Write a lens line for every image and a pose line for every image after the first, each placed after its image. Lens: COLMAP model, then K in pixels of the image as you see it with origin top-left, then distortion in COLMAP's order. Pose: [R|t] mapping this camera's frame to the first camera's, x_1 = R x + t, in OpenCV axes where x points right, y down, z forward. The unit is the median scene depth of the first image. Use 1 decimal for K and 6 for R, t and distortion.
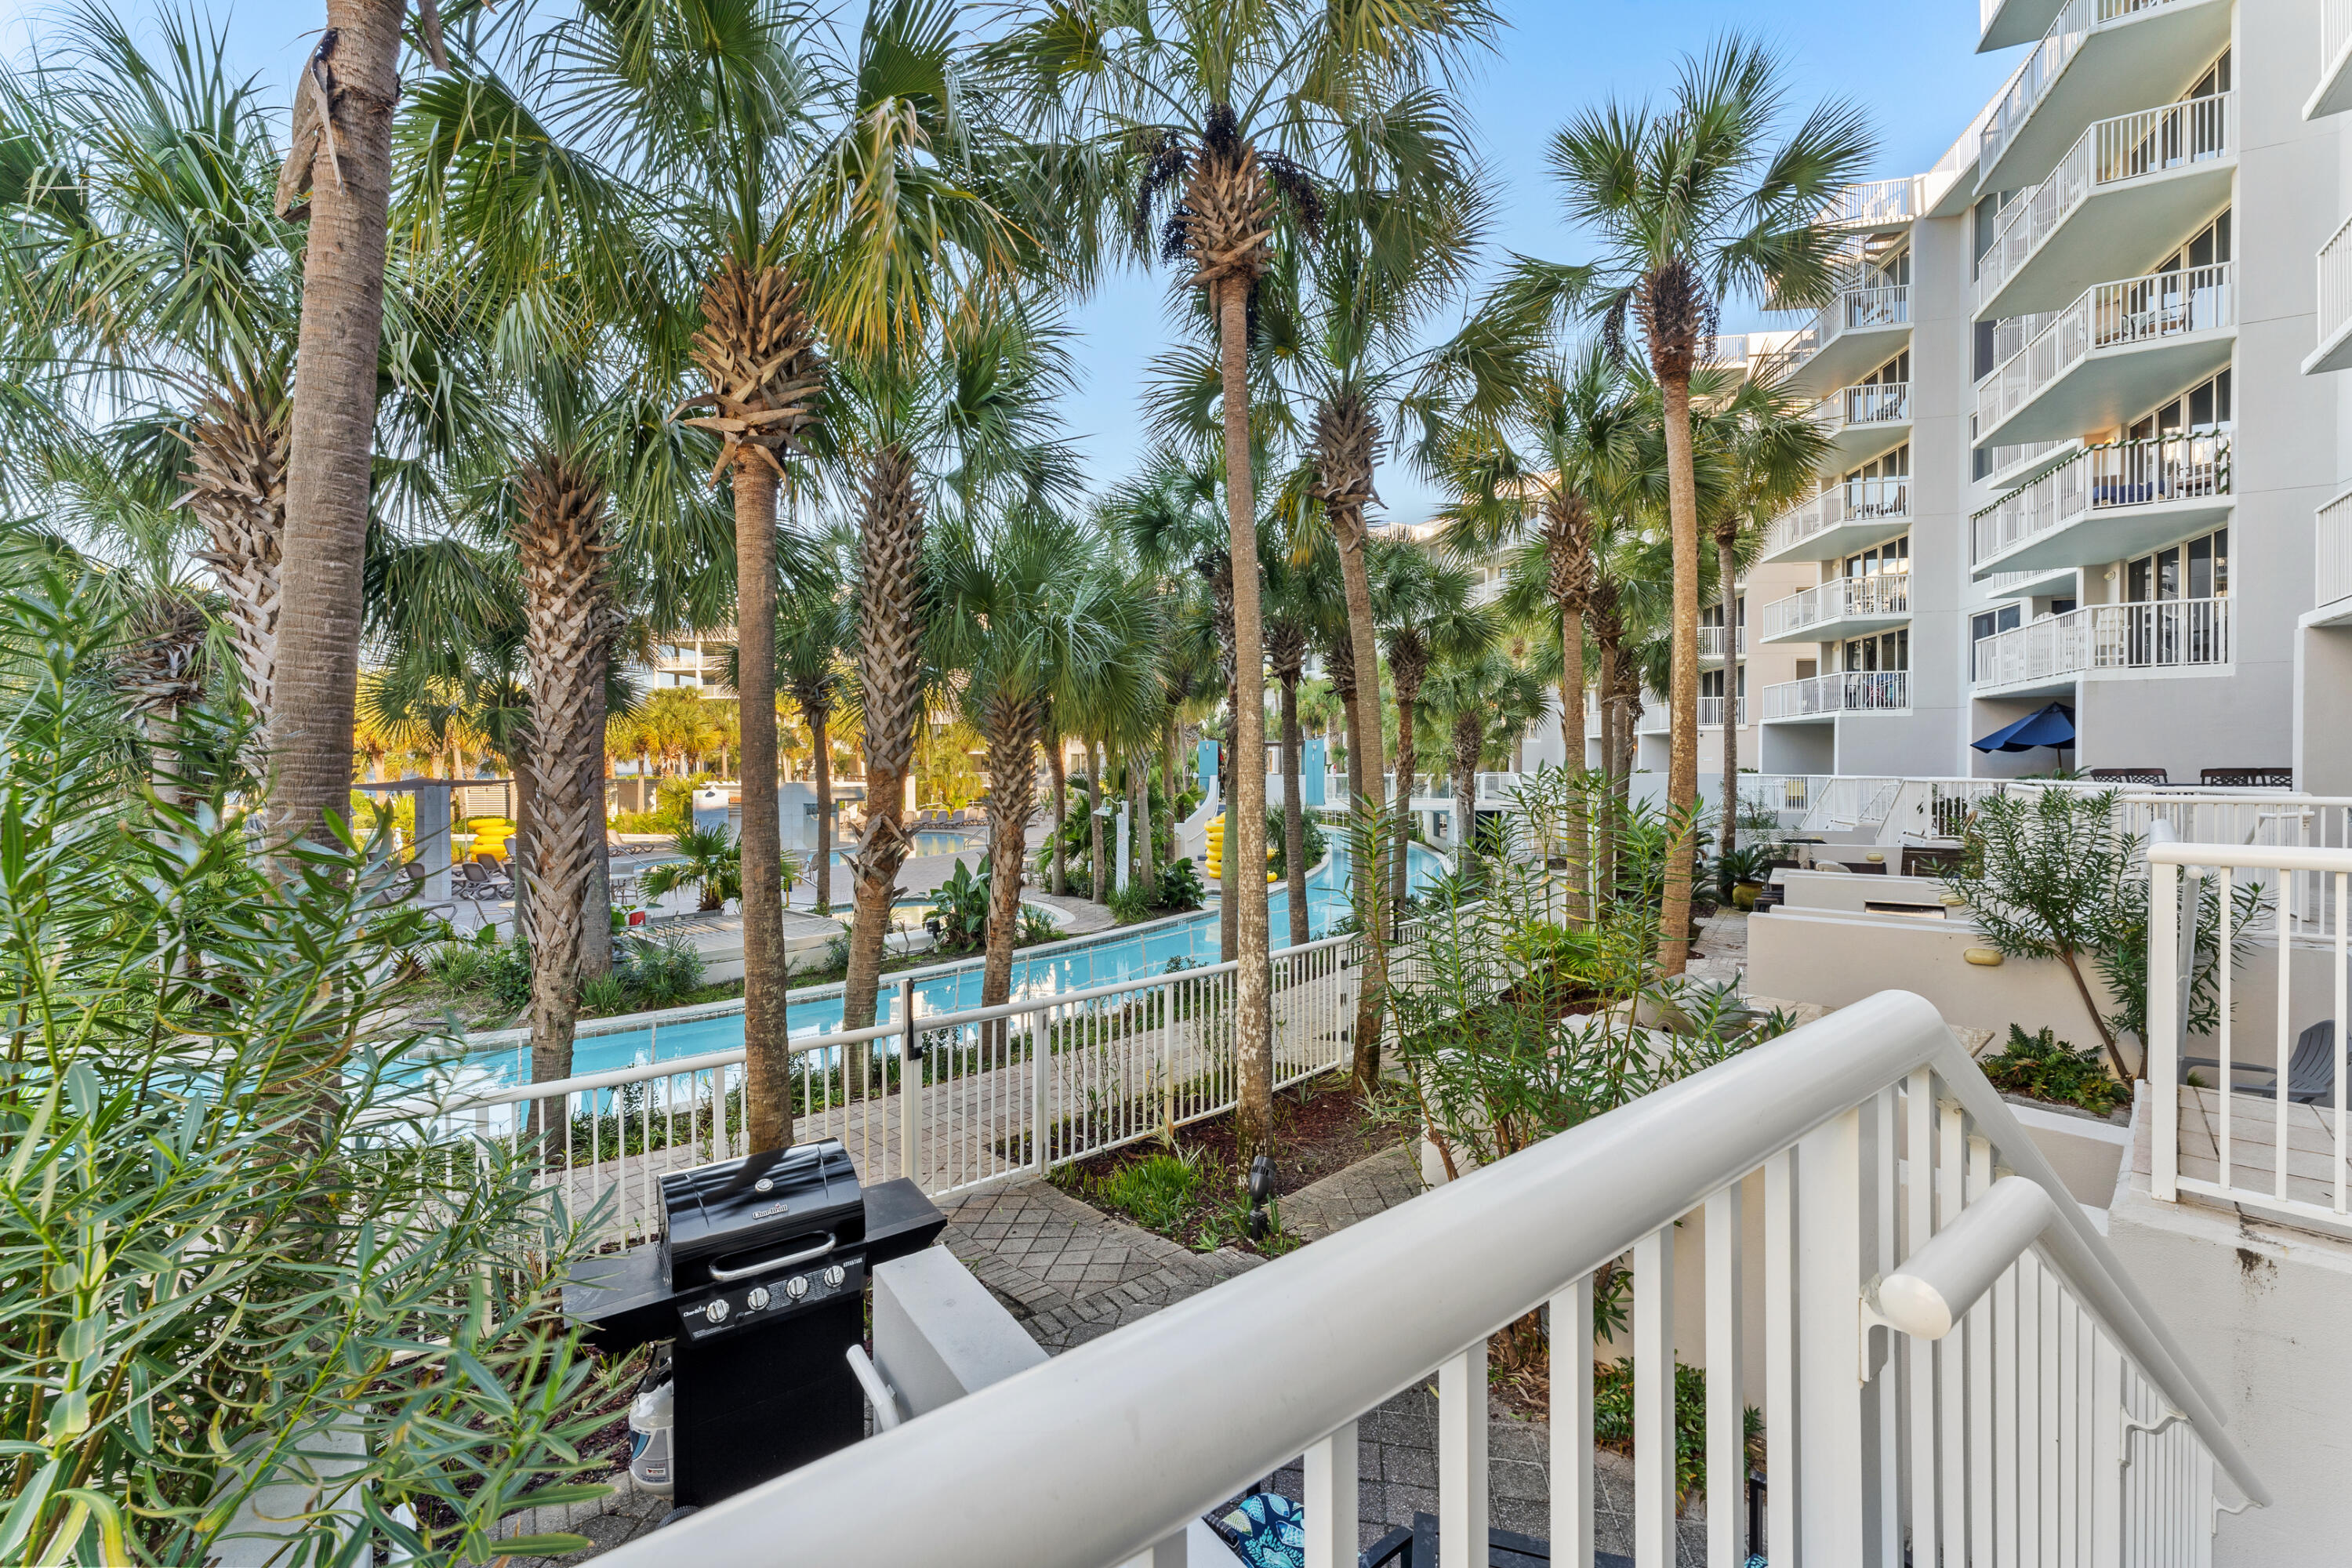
lens RADIAL K [[941.1, 0, 1160.6], [0, 941.1, 774.8], [0, 0, 1]] dist [0.000043, -0.000602]
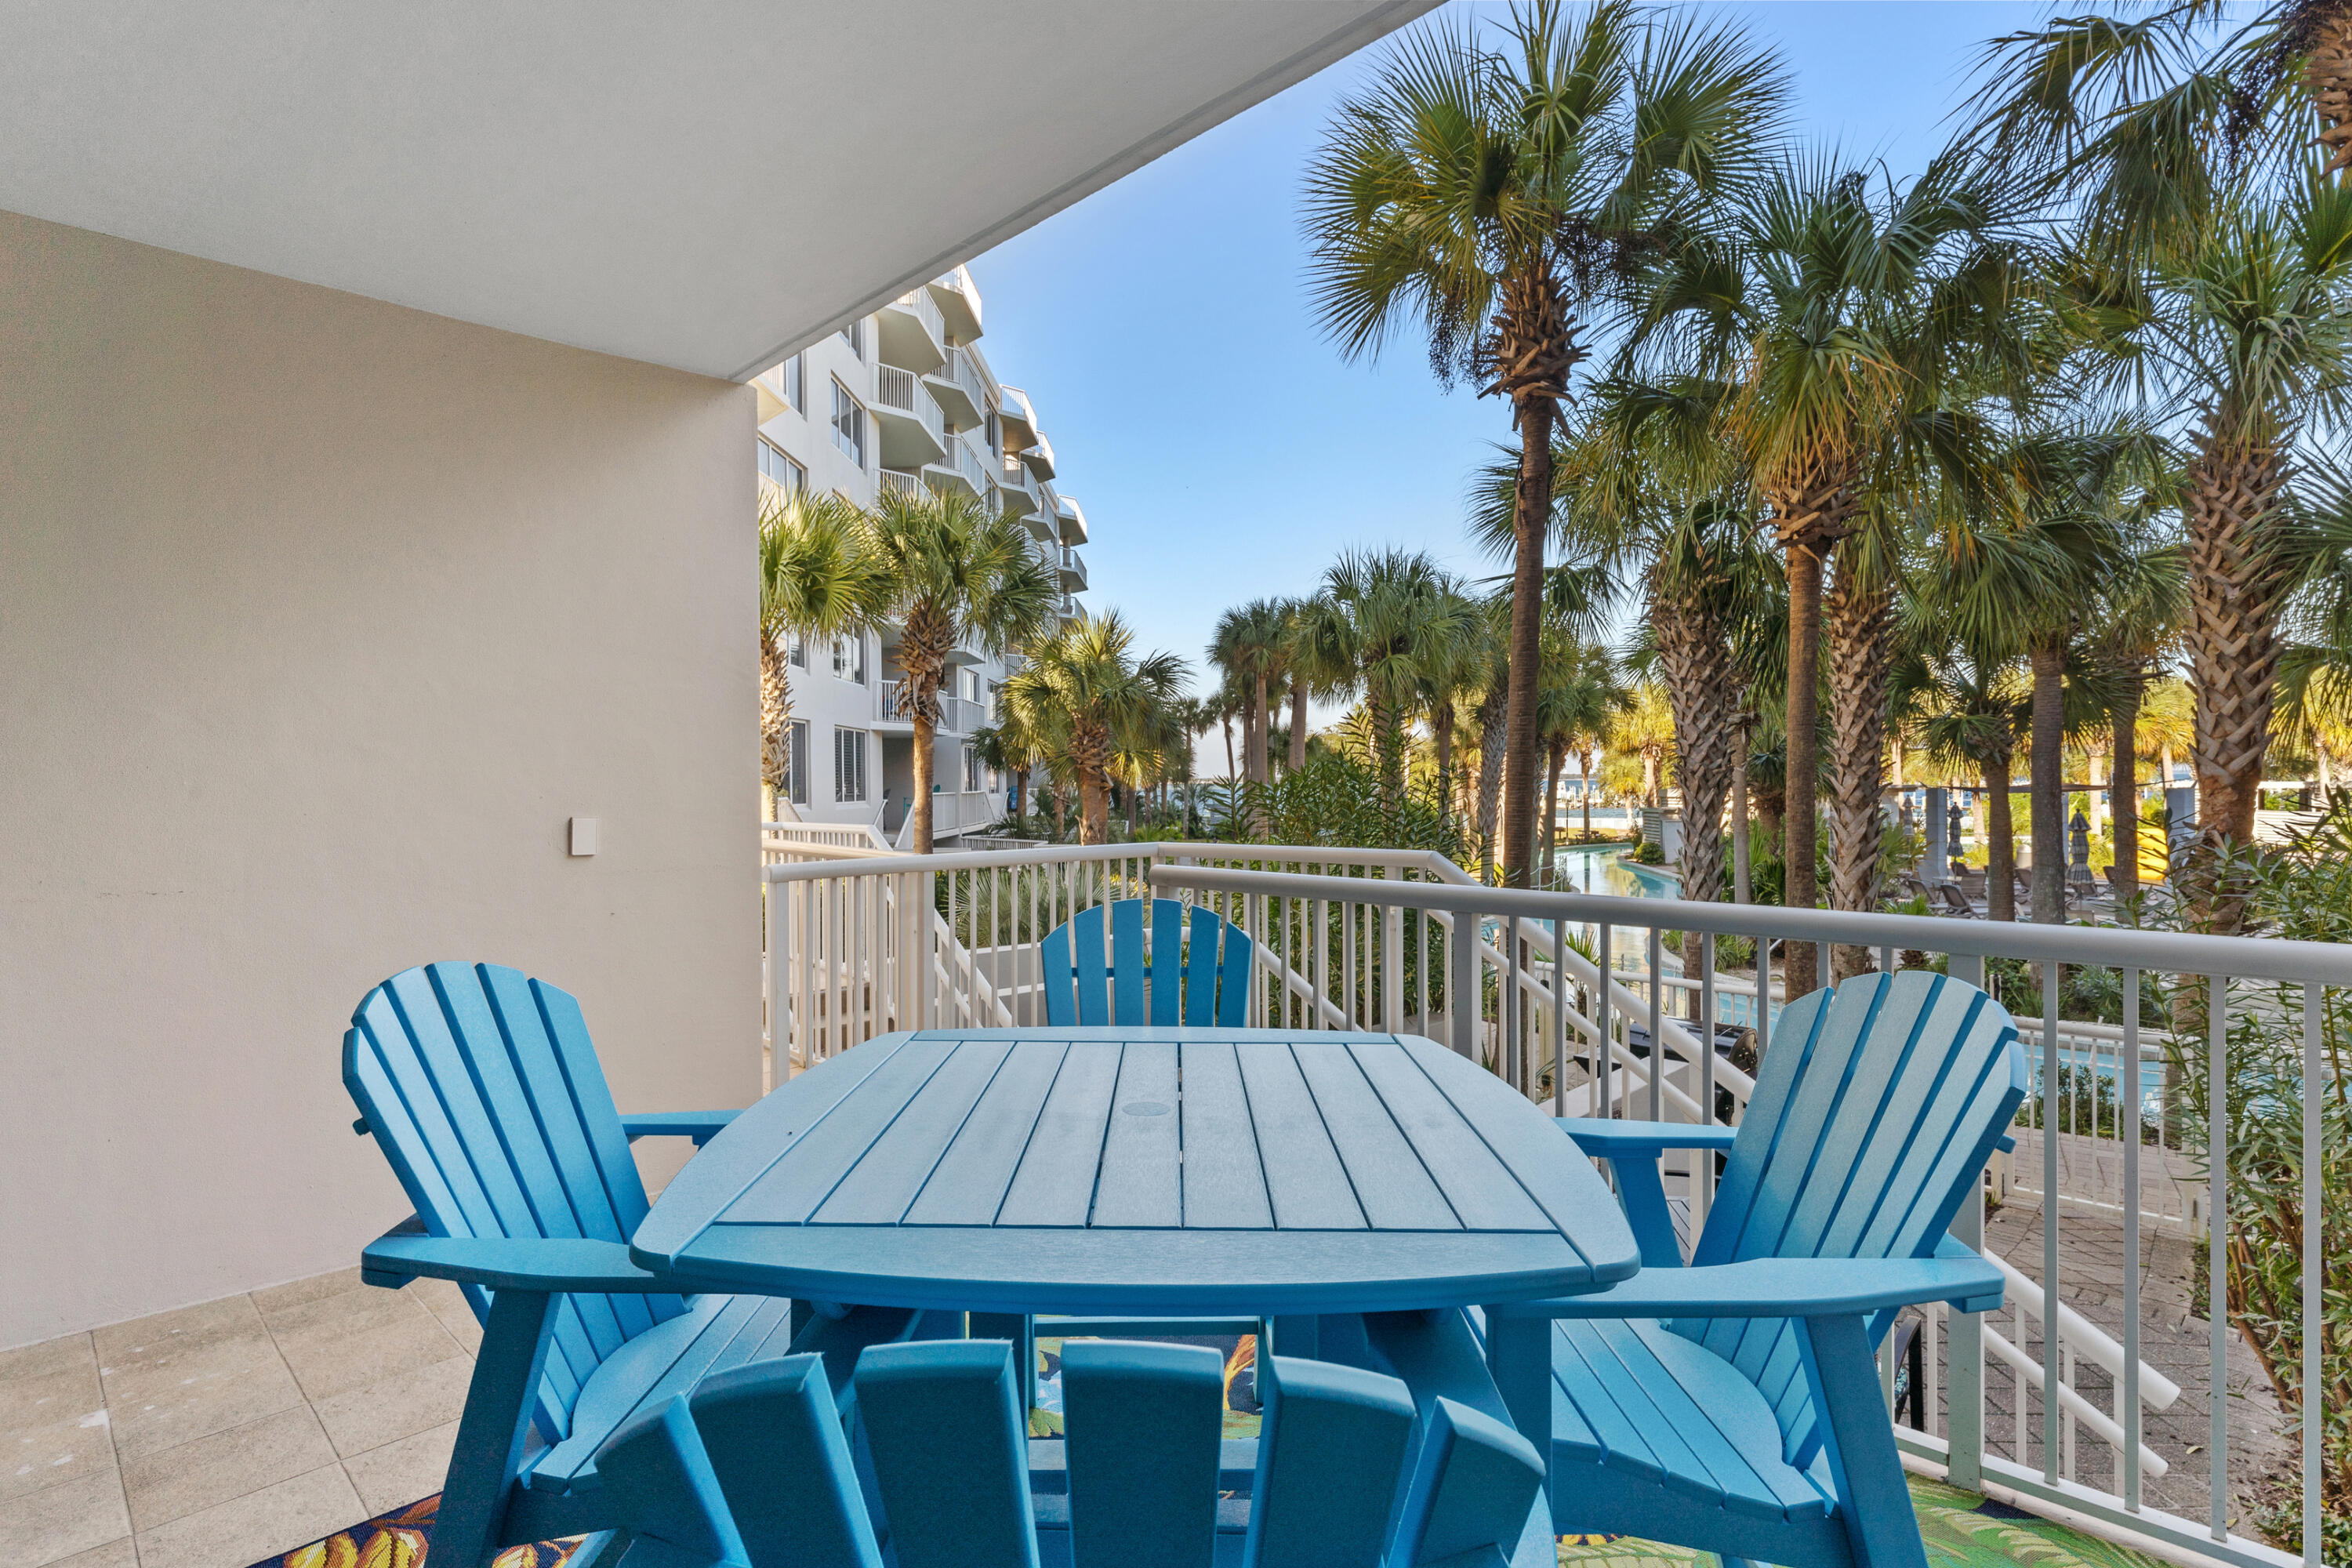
lens RADIAL K [[1122.0, 0, 1160.8], [0, 1122.0, 784.2], [0, 0, 1]] dist [-0.006307, 0.001618]
pose [[0.136382, 0.002662, -0.990653, 0.642509], [0.003424, 0.999989, 0.003158, -0.004461], [0.990650, -0.003823, 0.136372, -0.090353]]
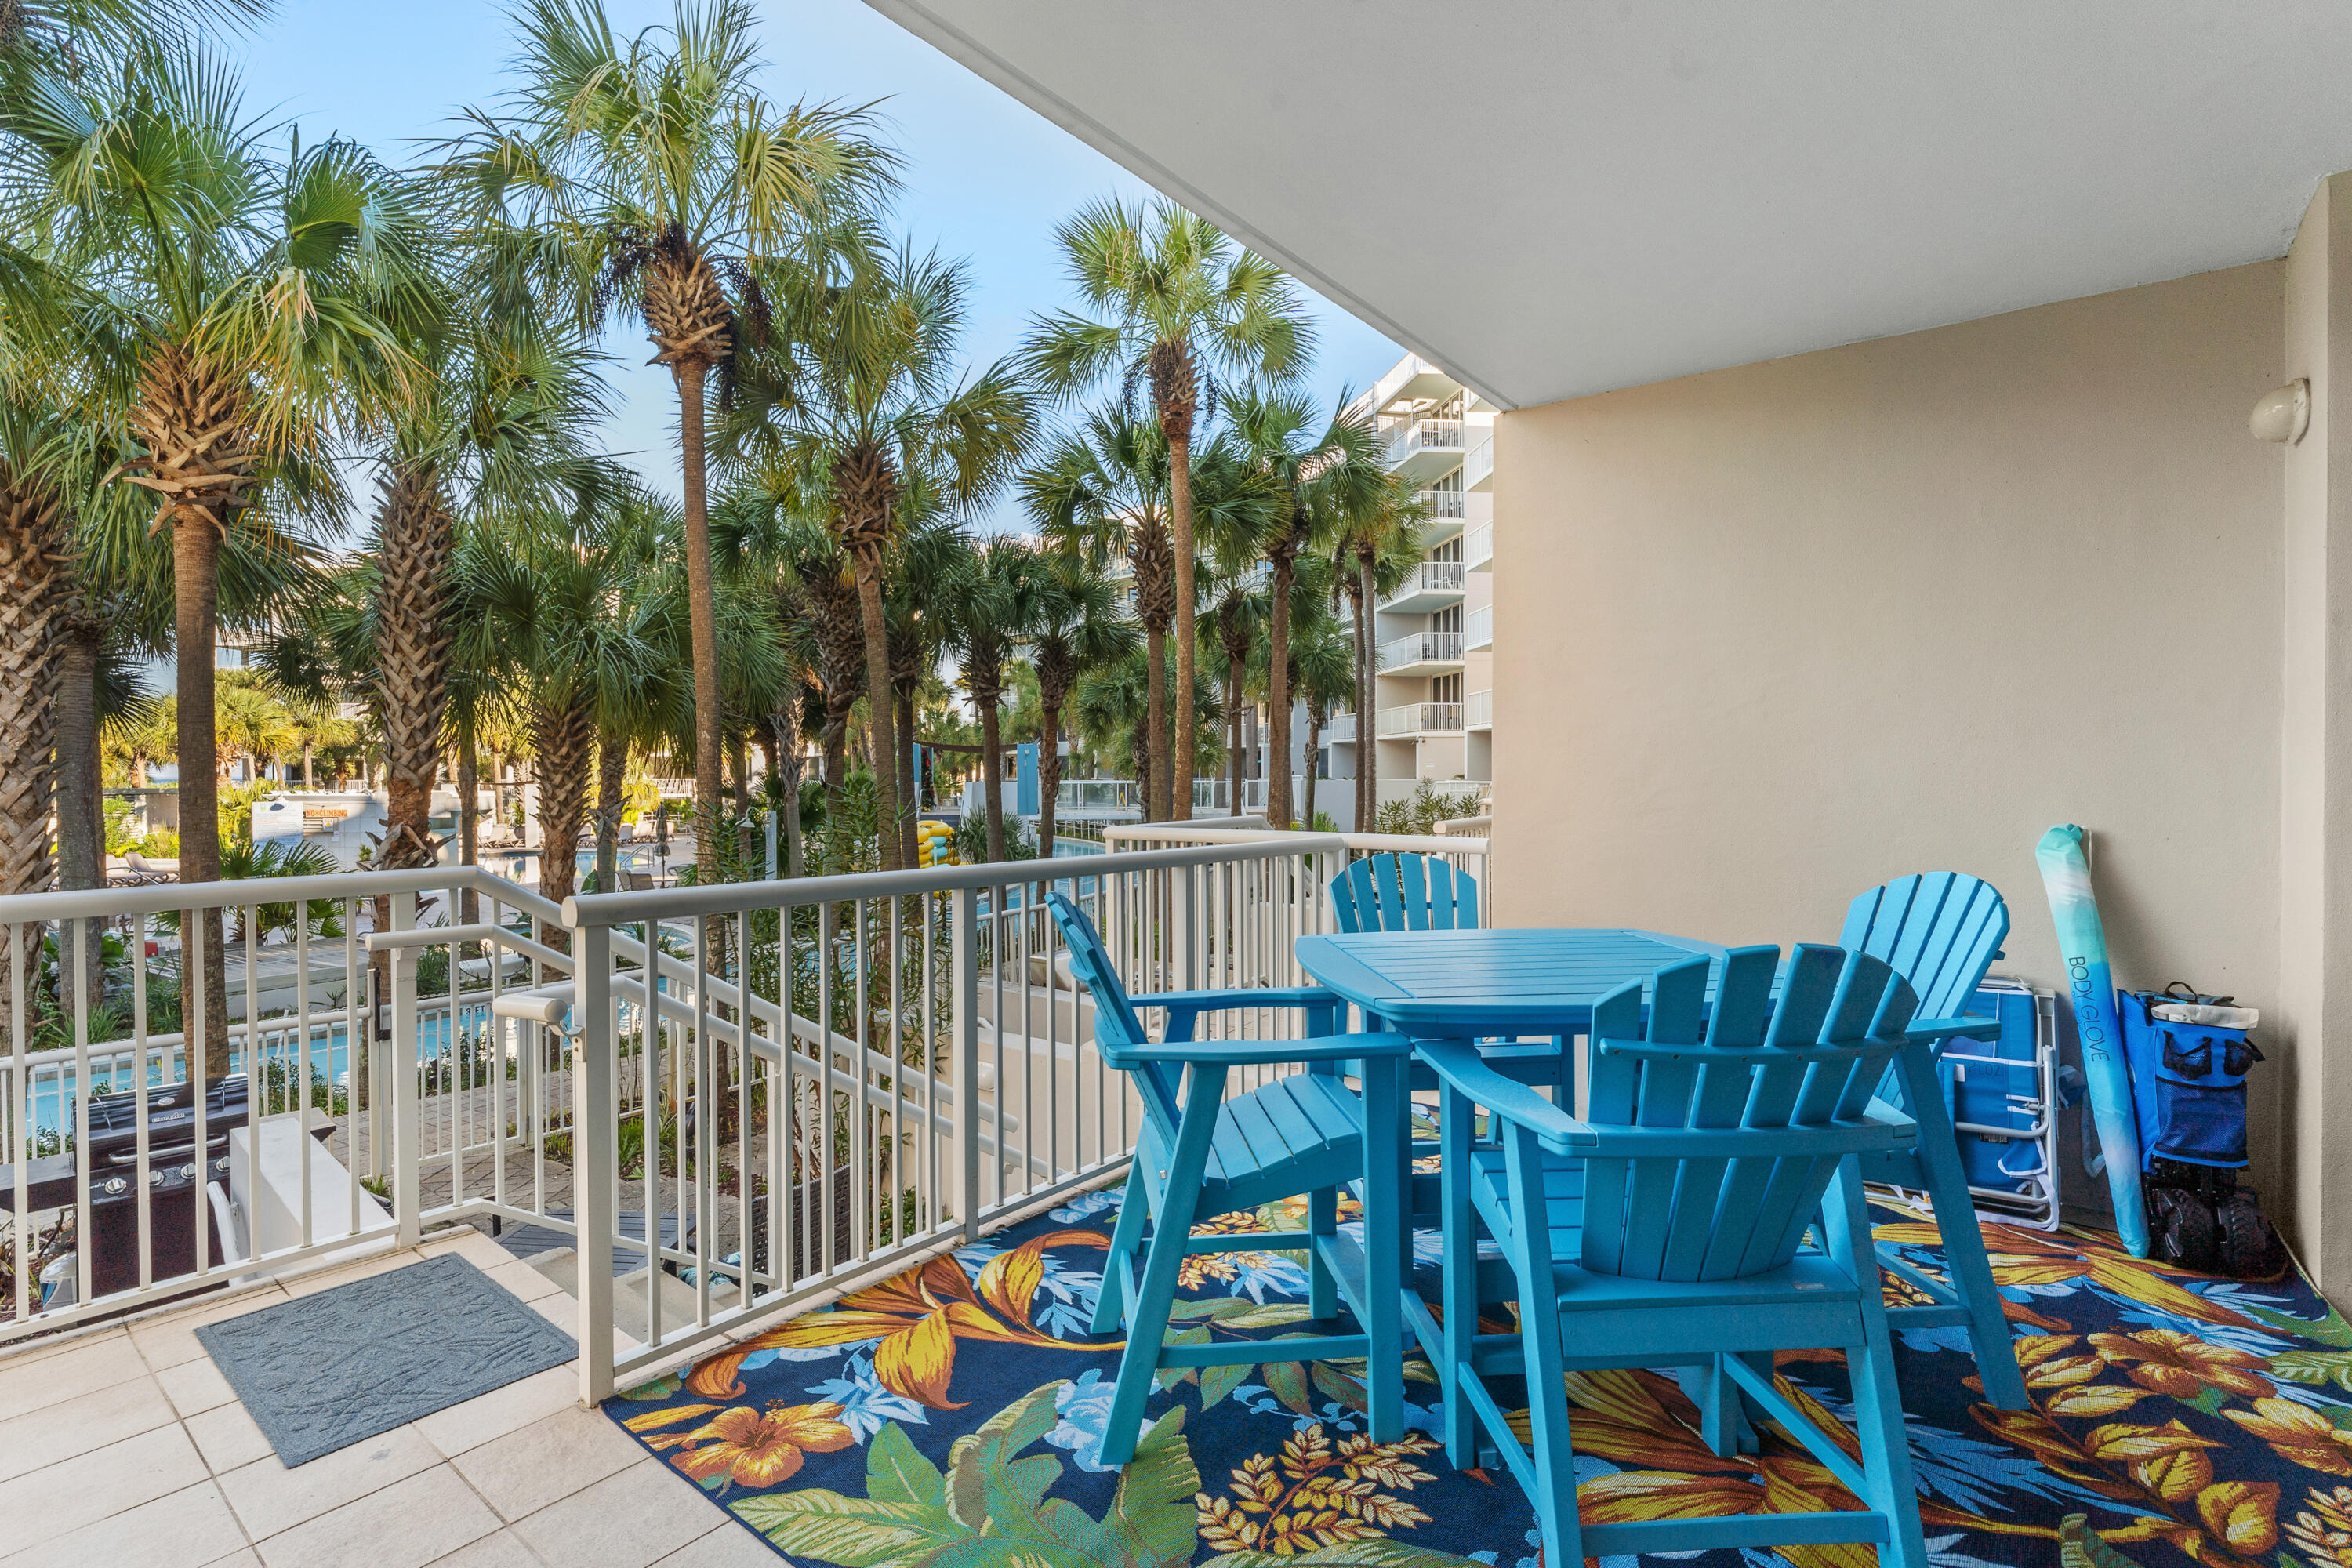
lens RADIAL K [[1107.1, 0, 1168.7], [0, 1107.1, 783.0], [0, 0, 1]] dist [-0.004509, -0.000119]
pose [[0.976734, -0.001645, 0.214449, 0.276056], [0.001373, 0.999998, 0.001417, -0.002433], [-0.214451, -0.001090, 0.976734, -0.359915]]
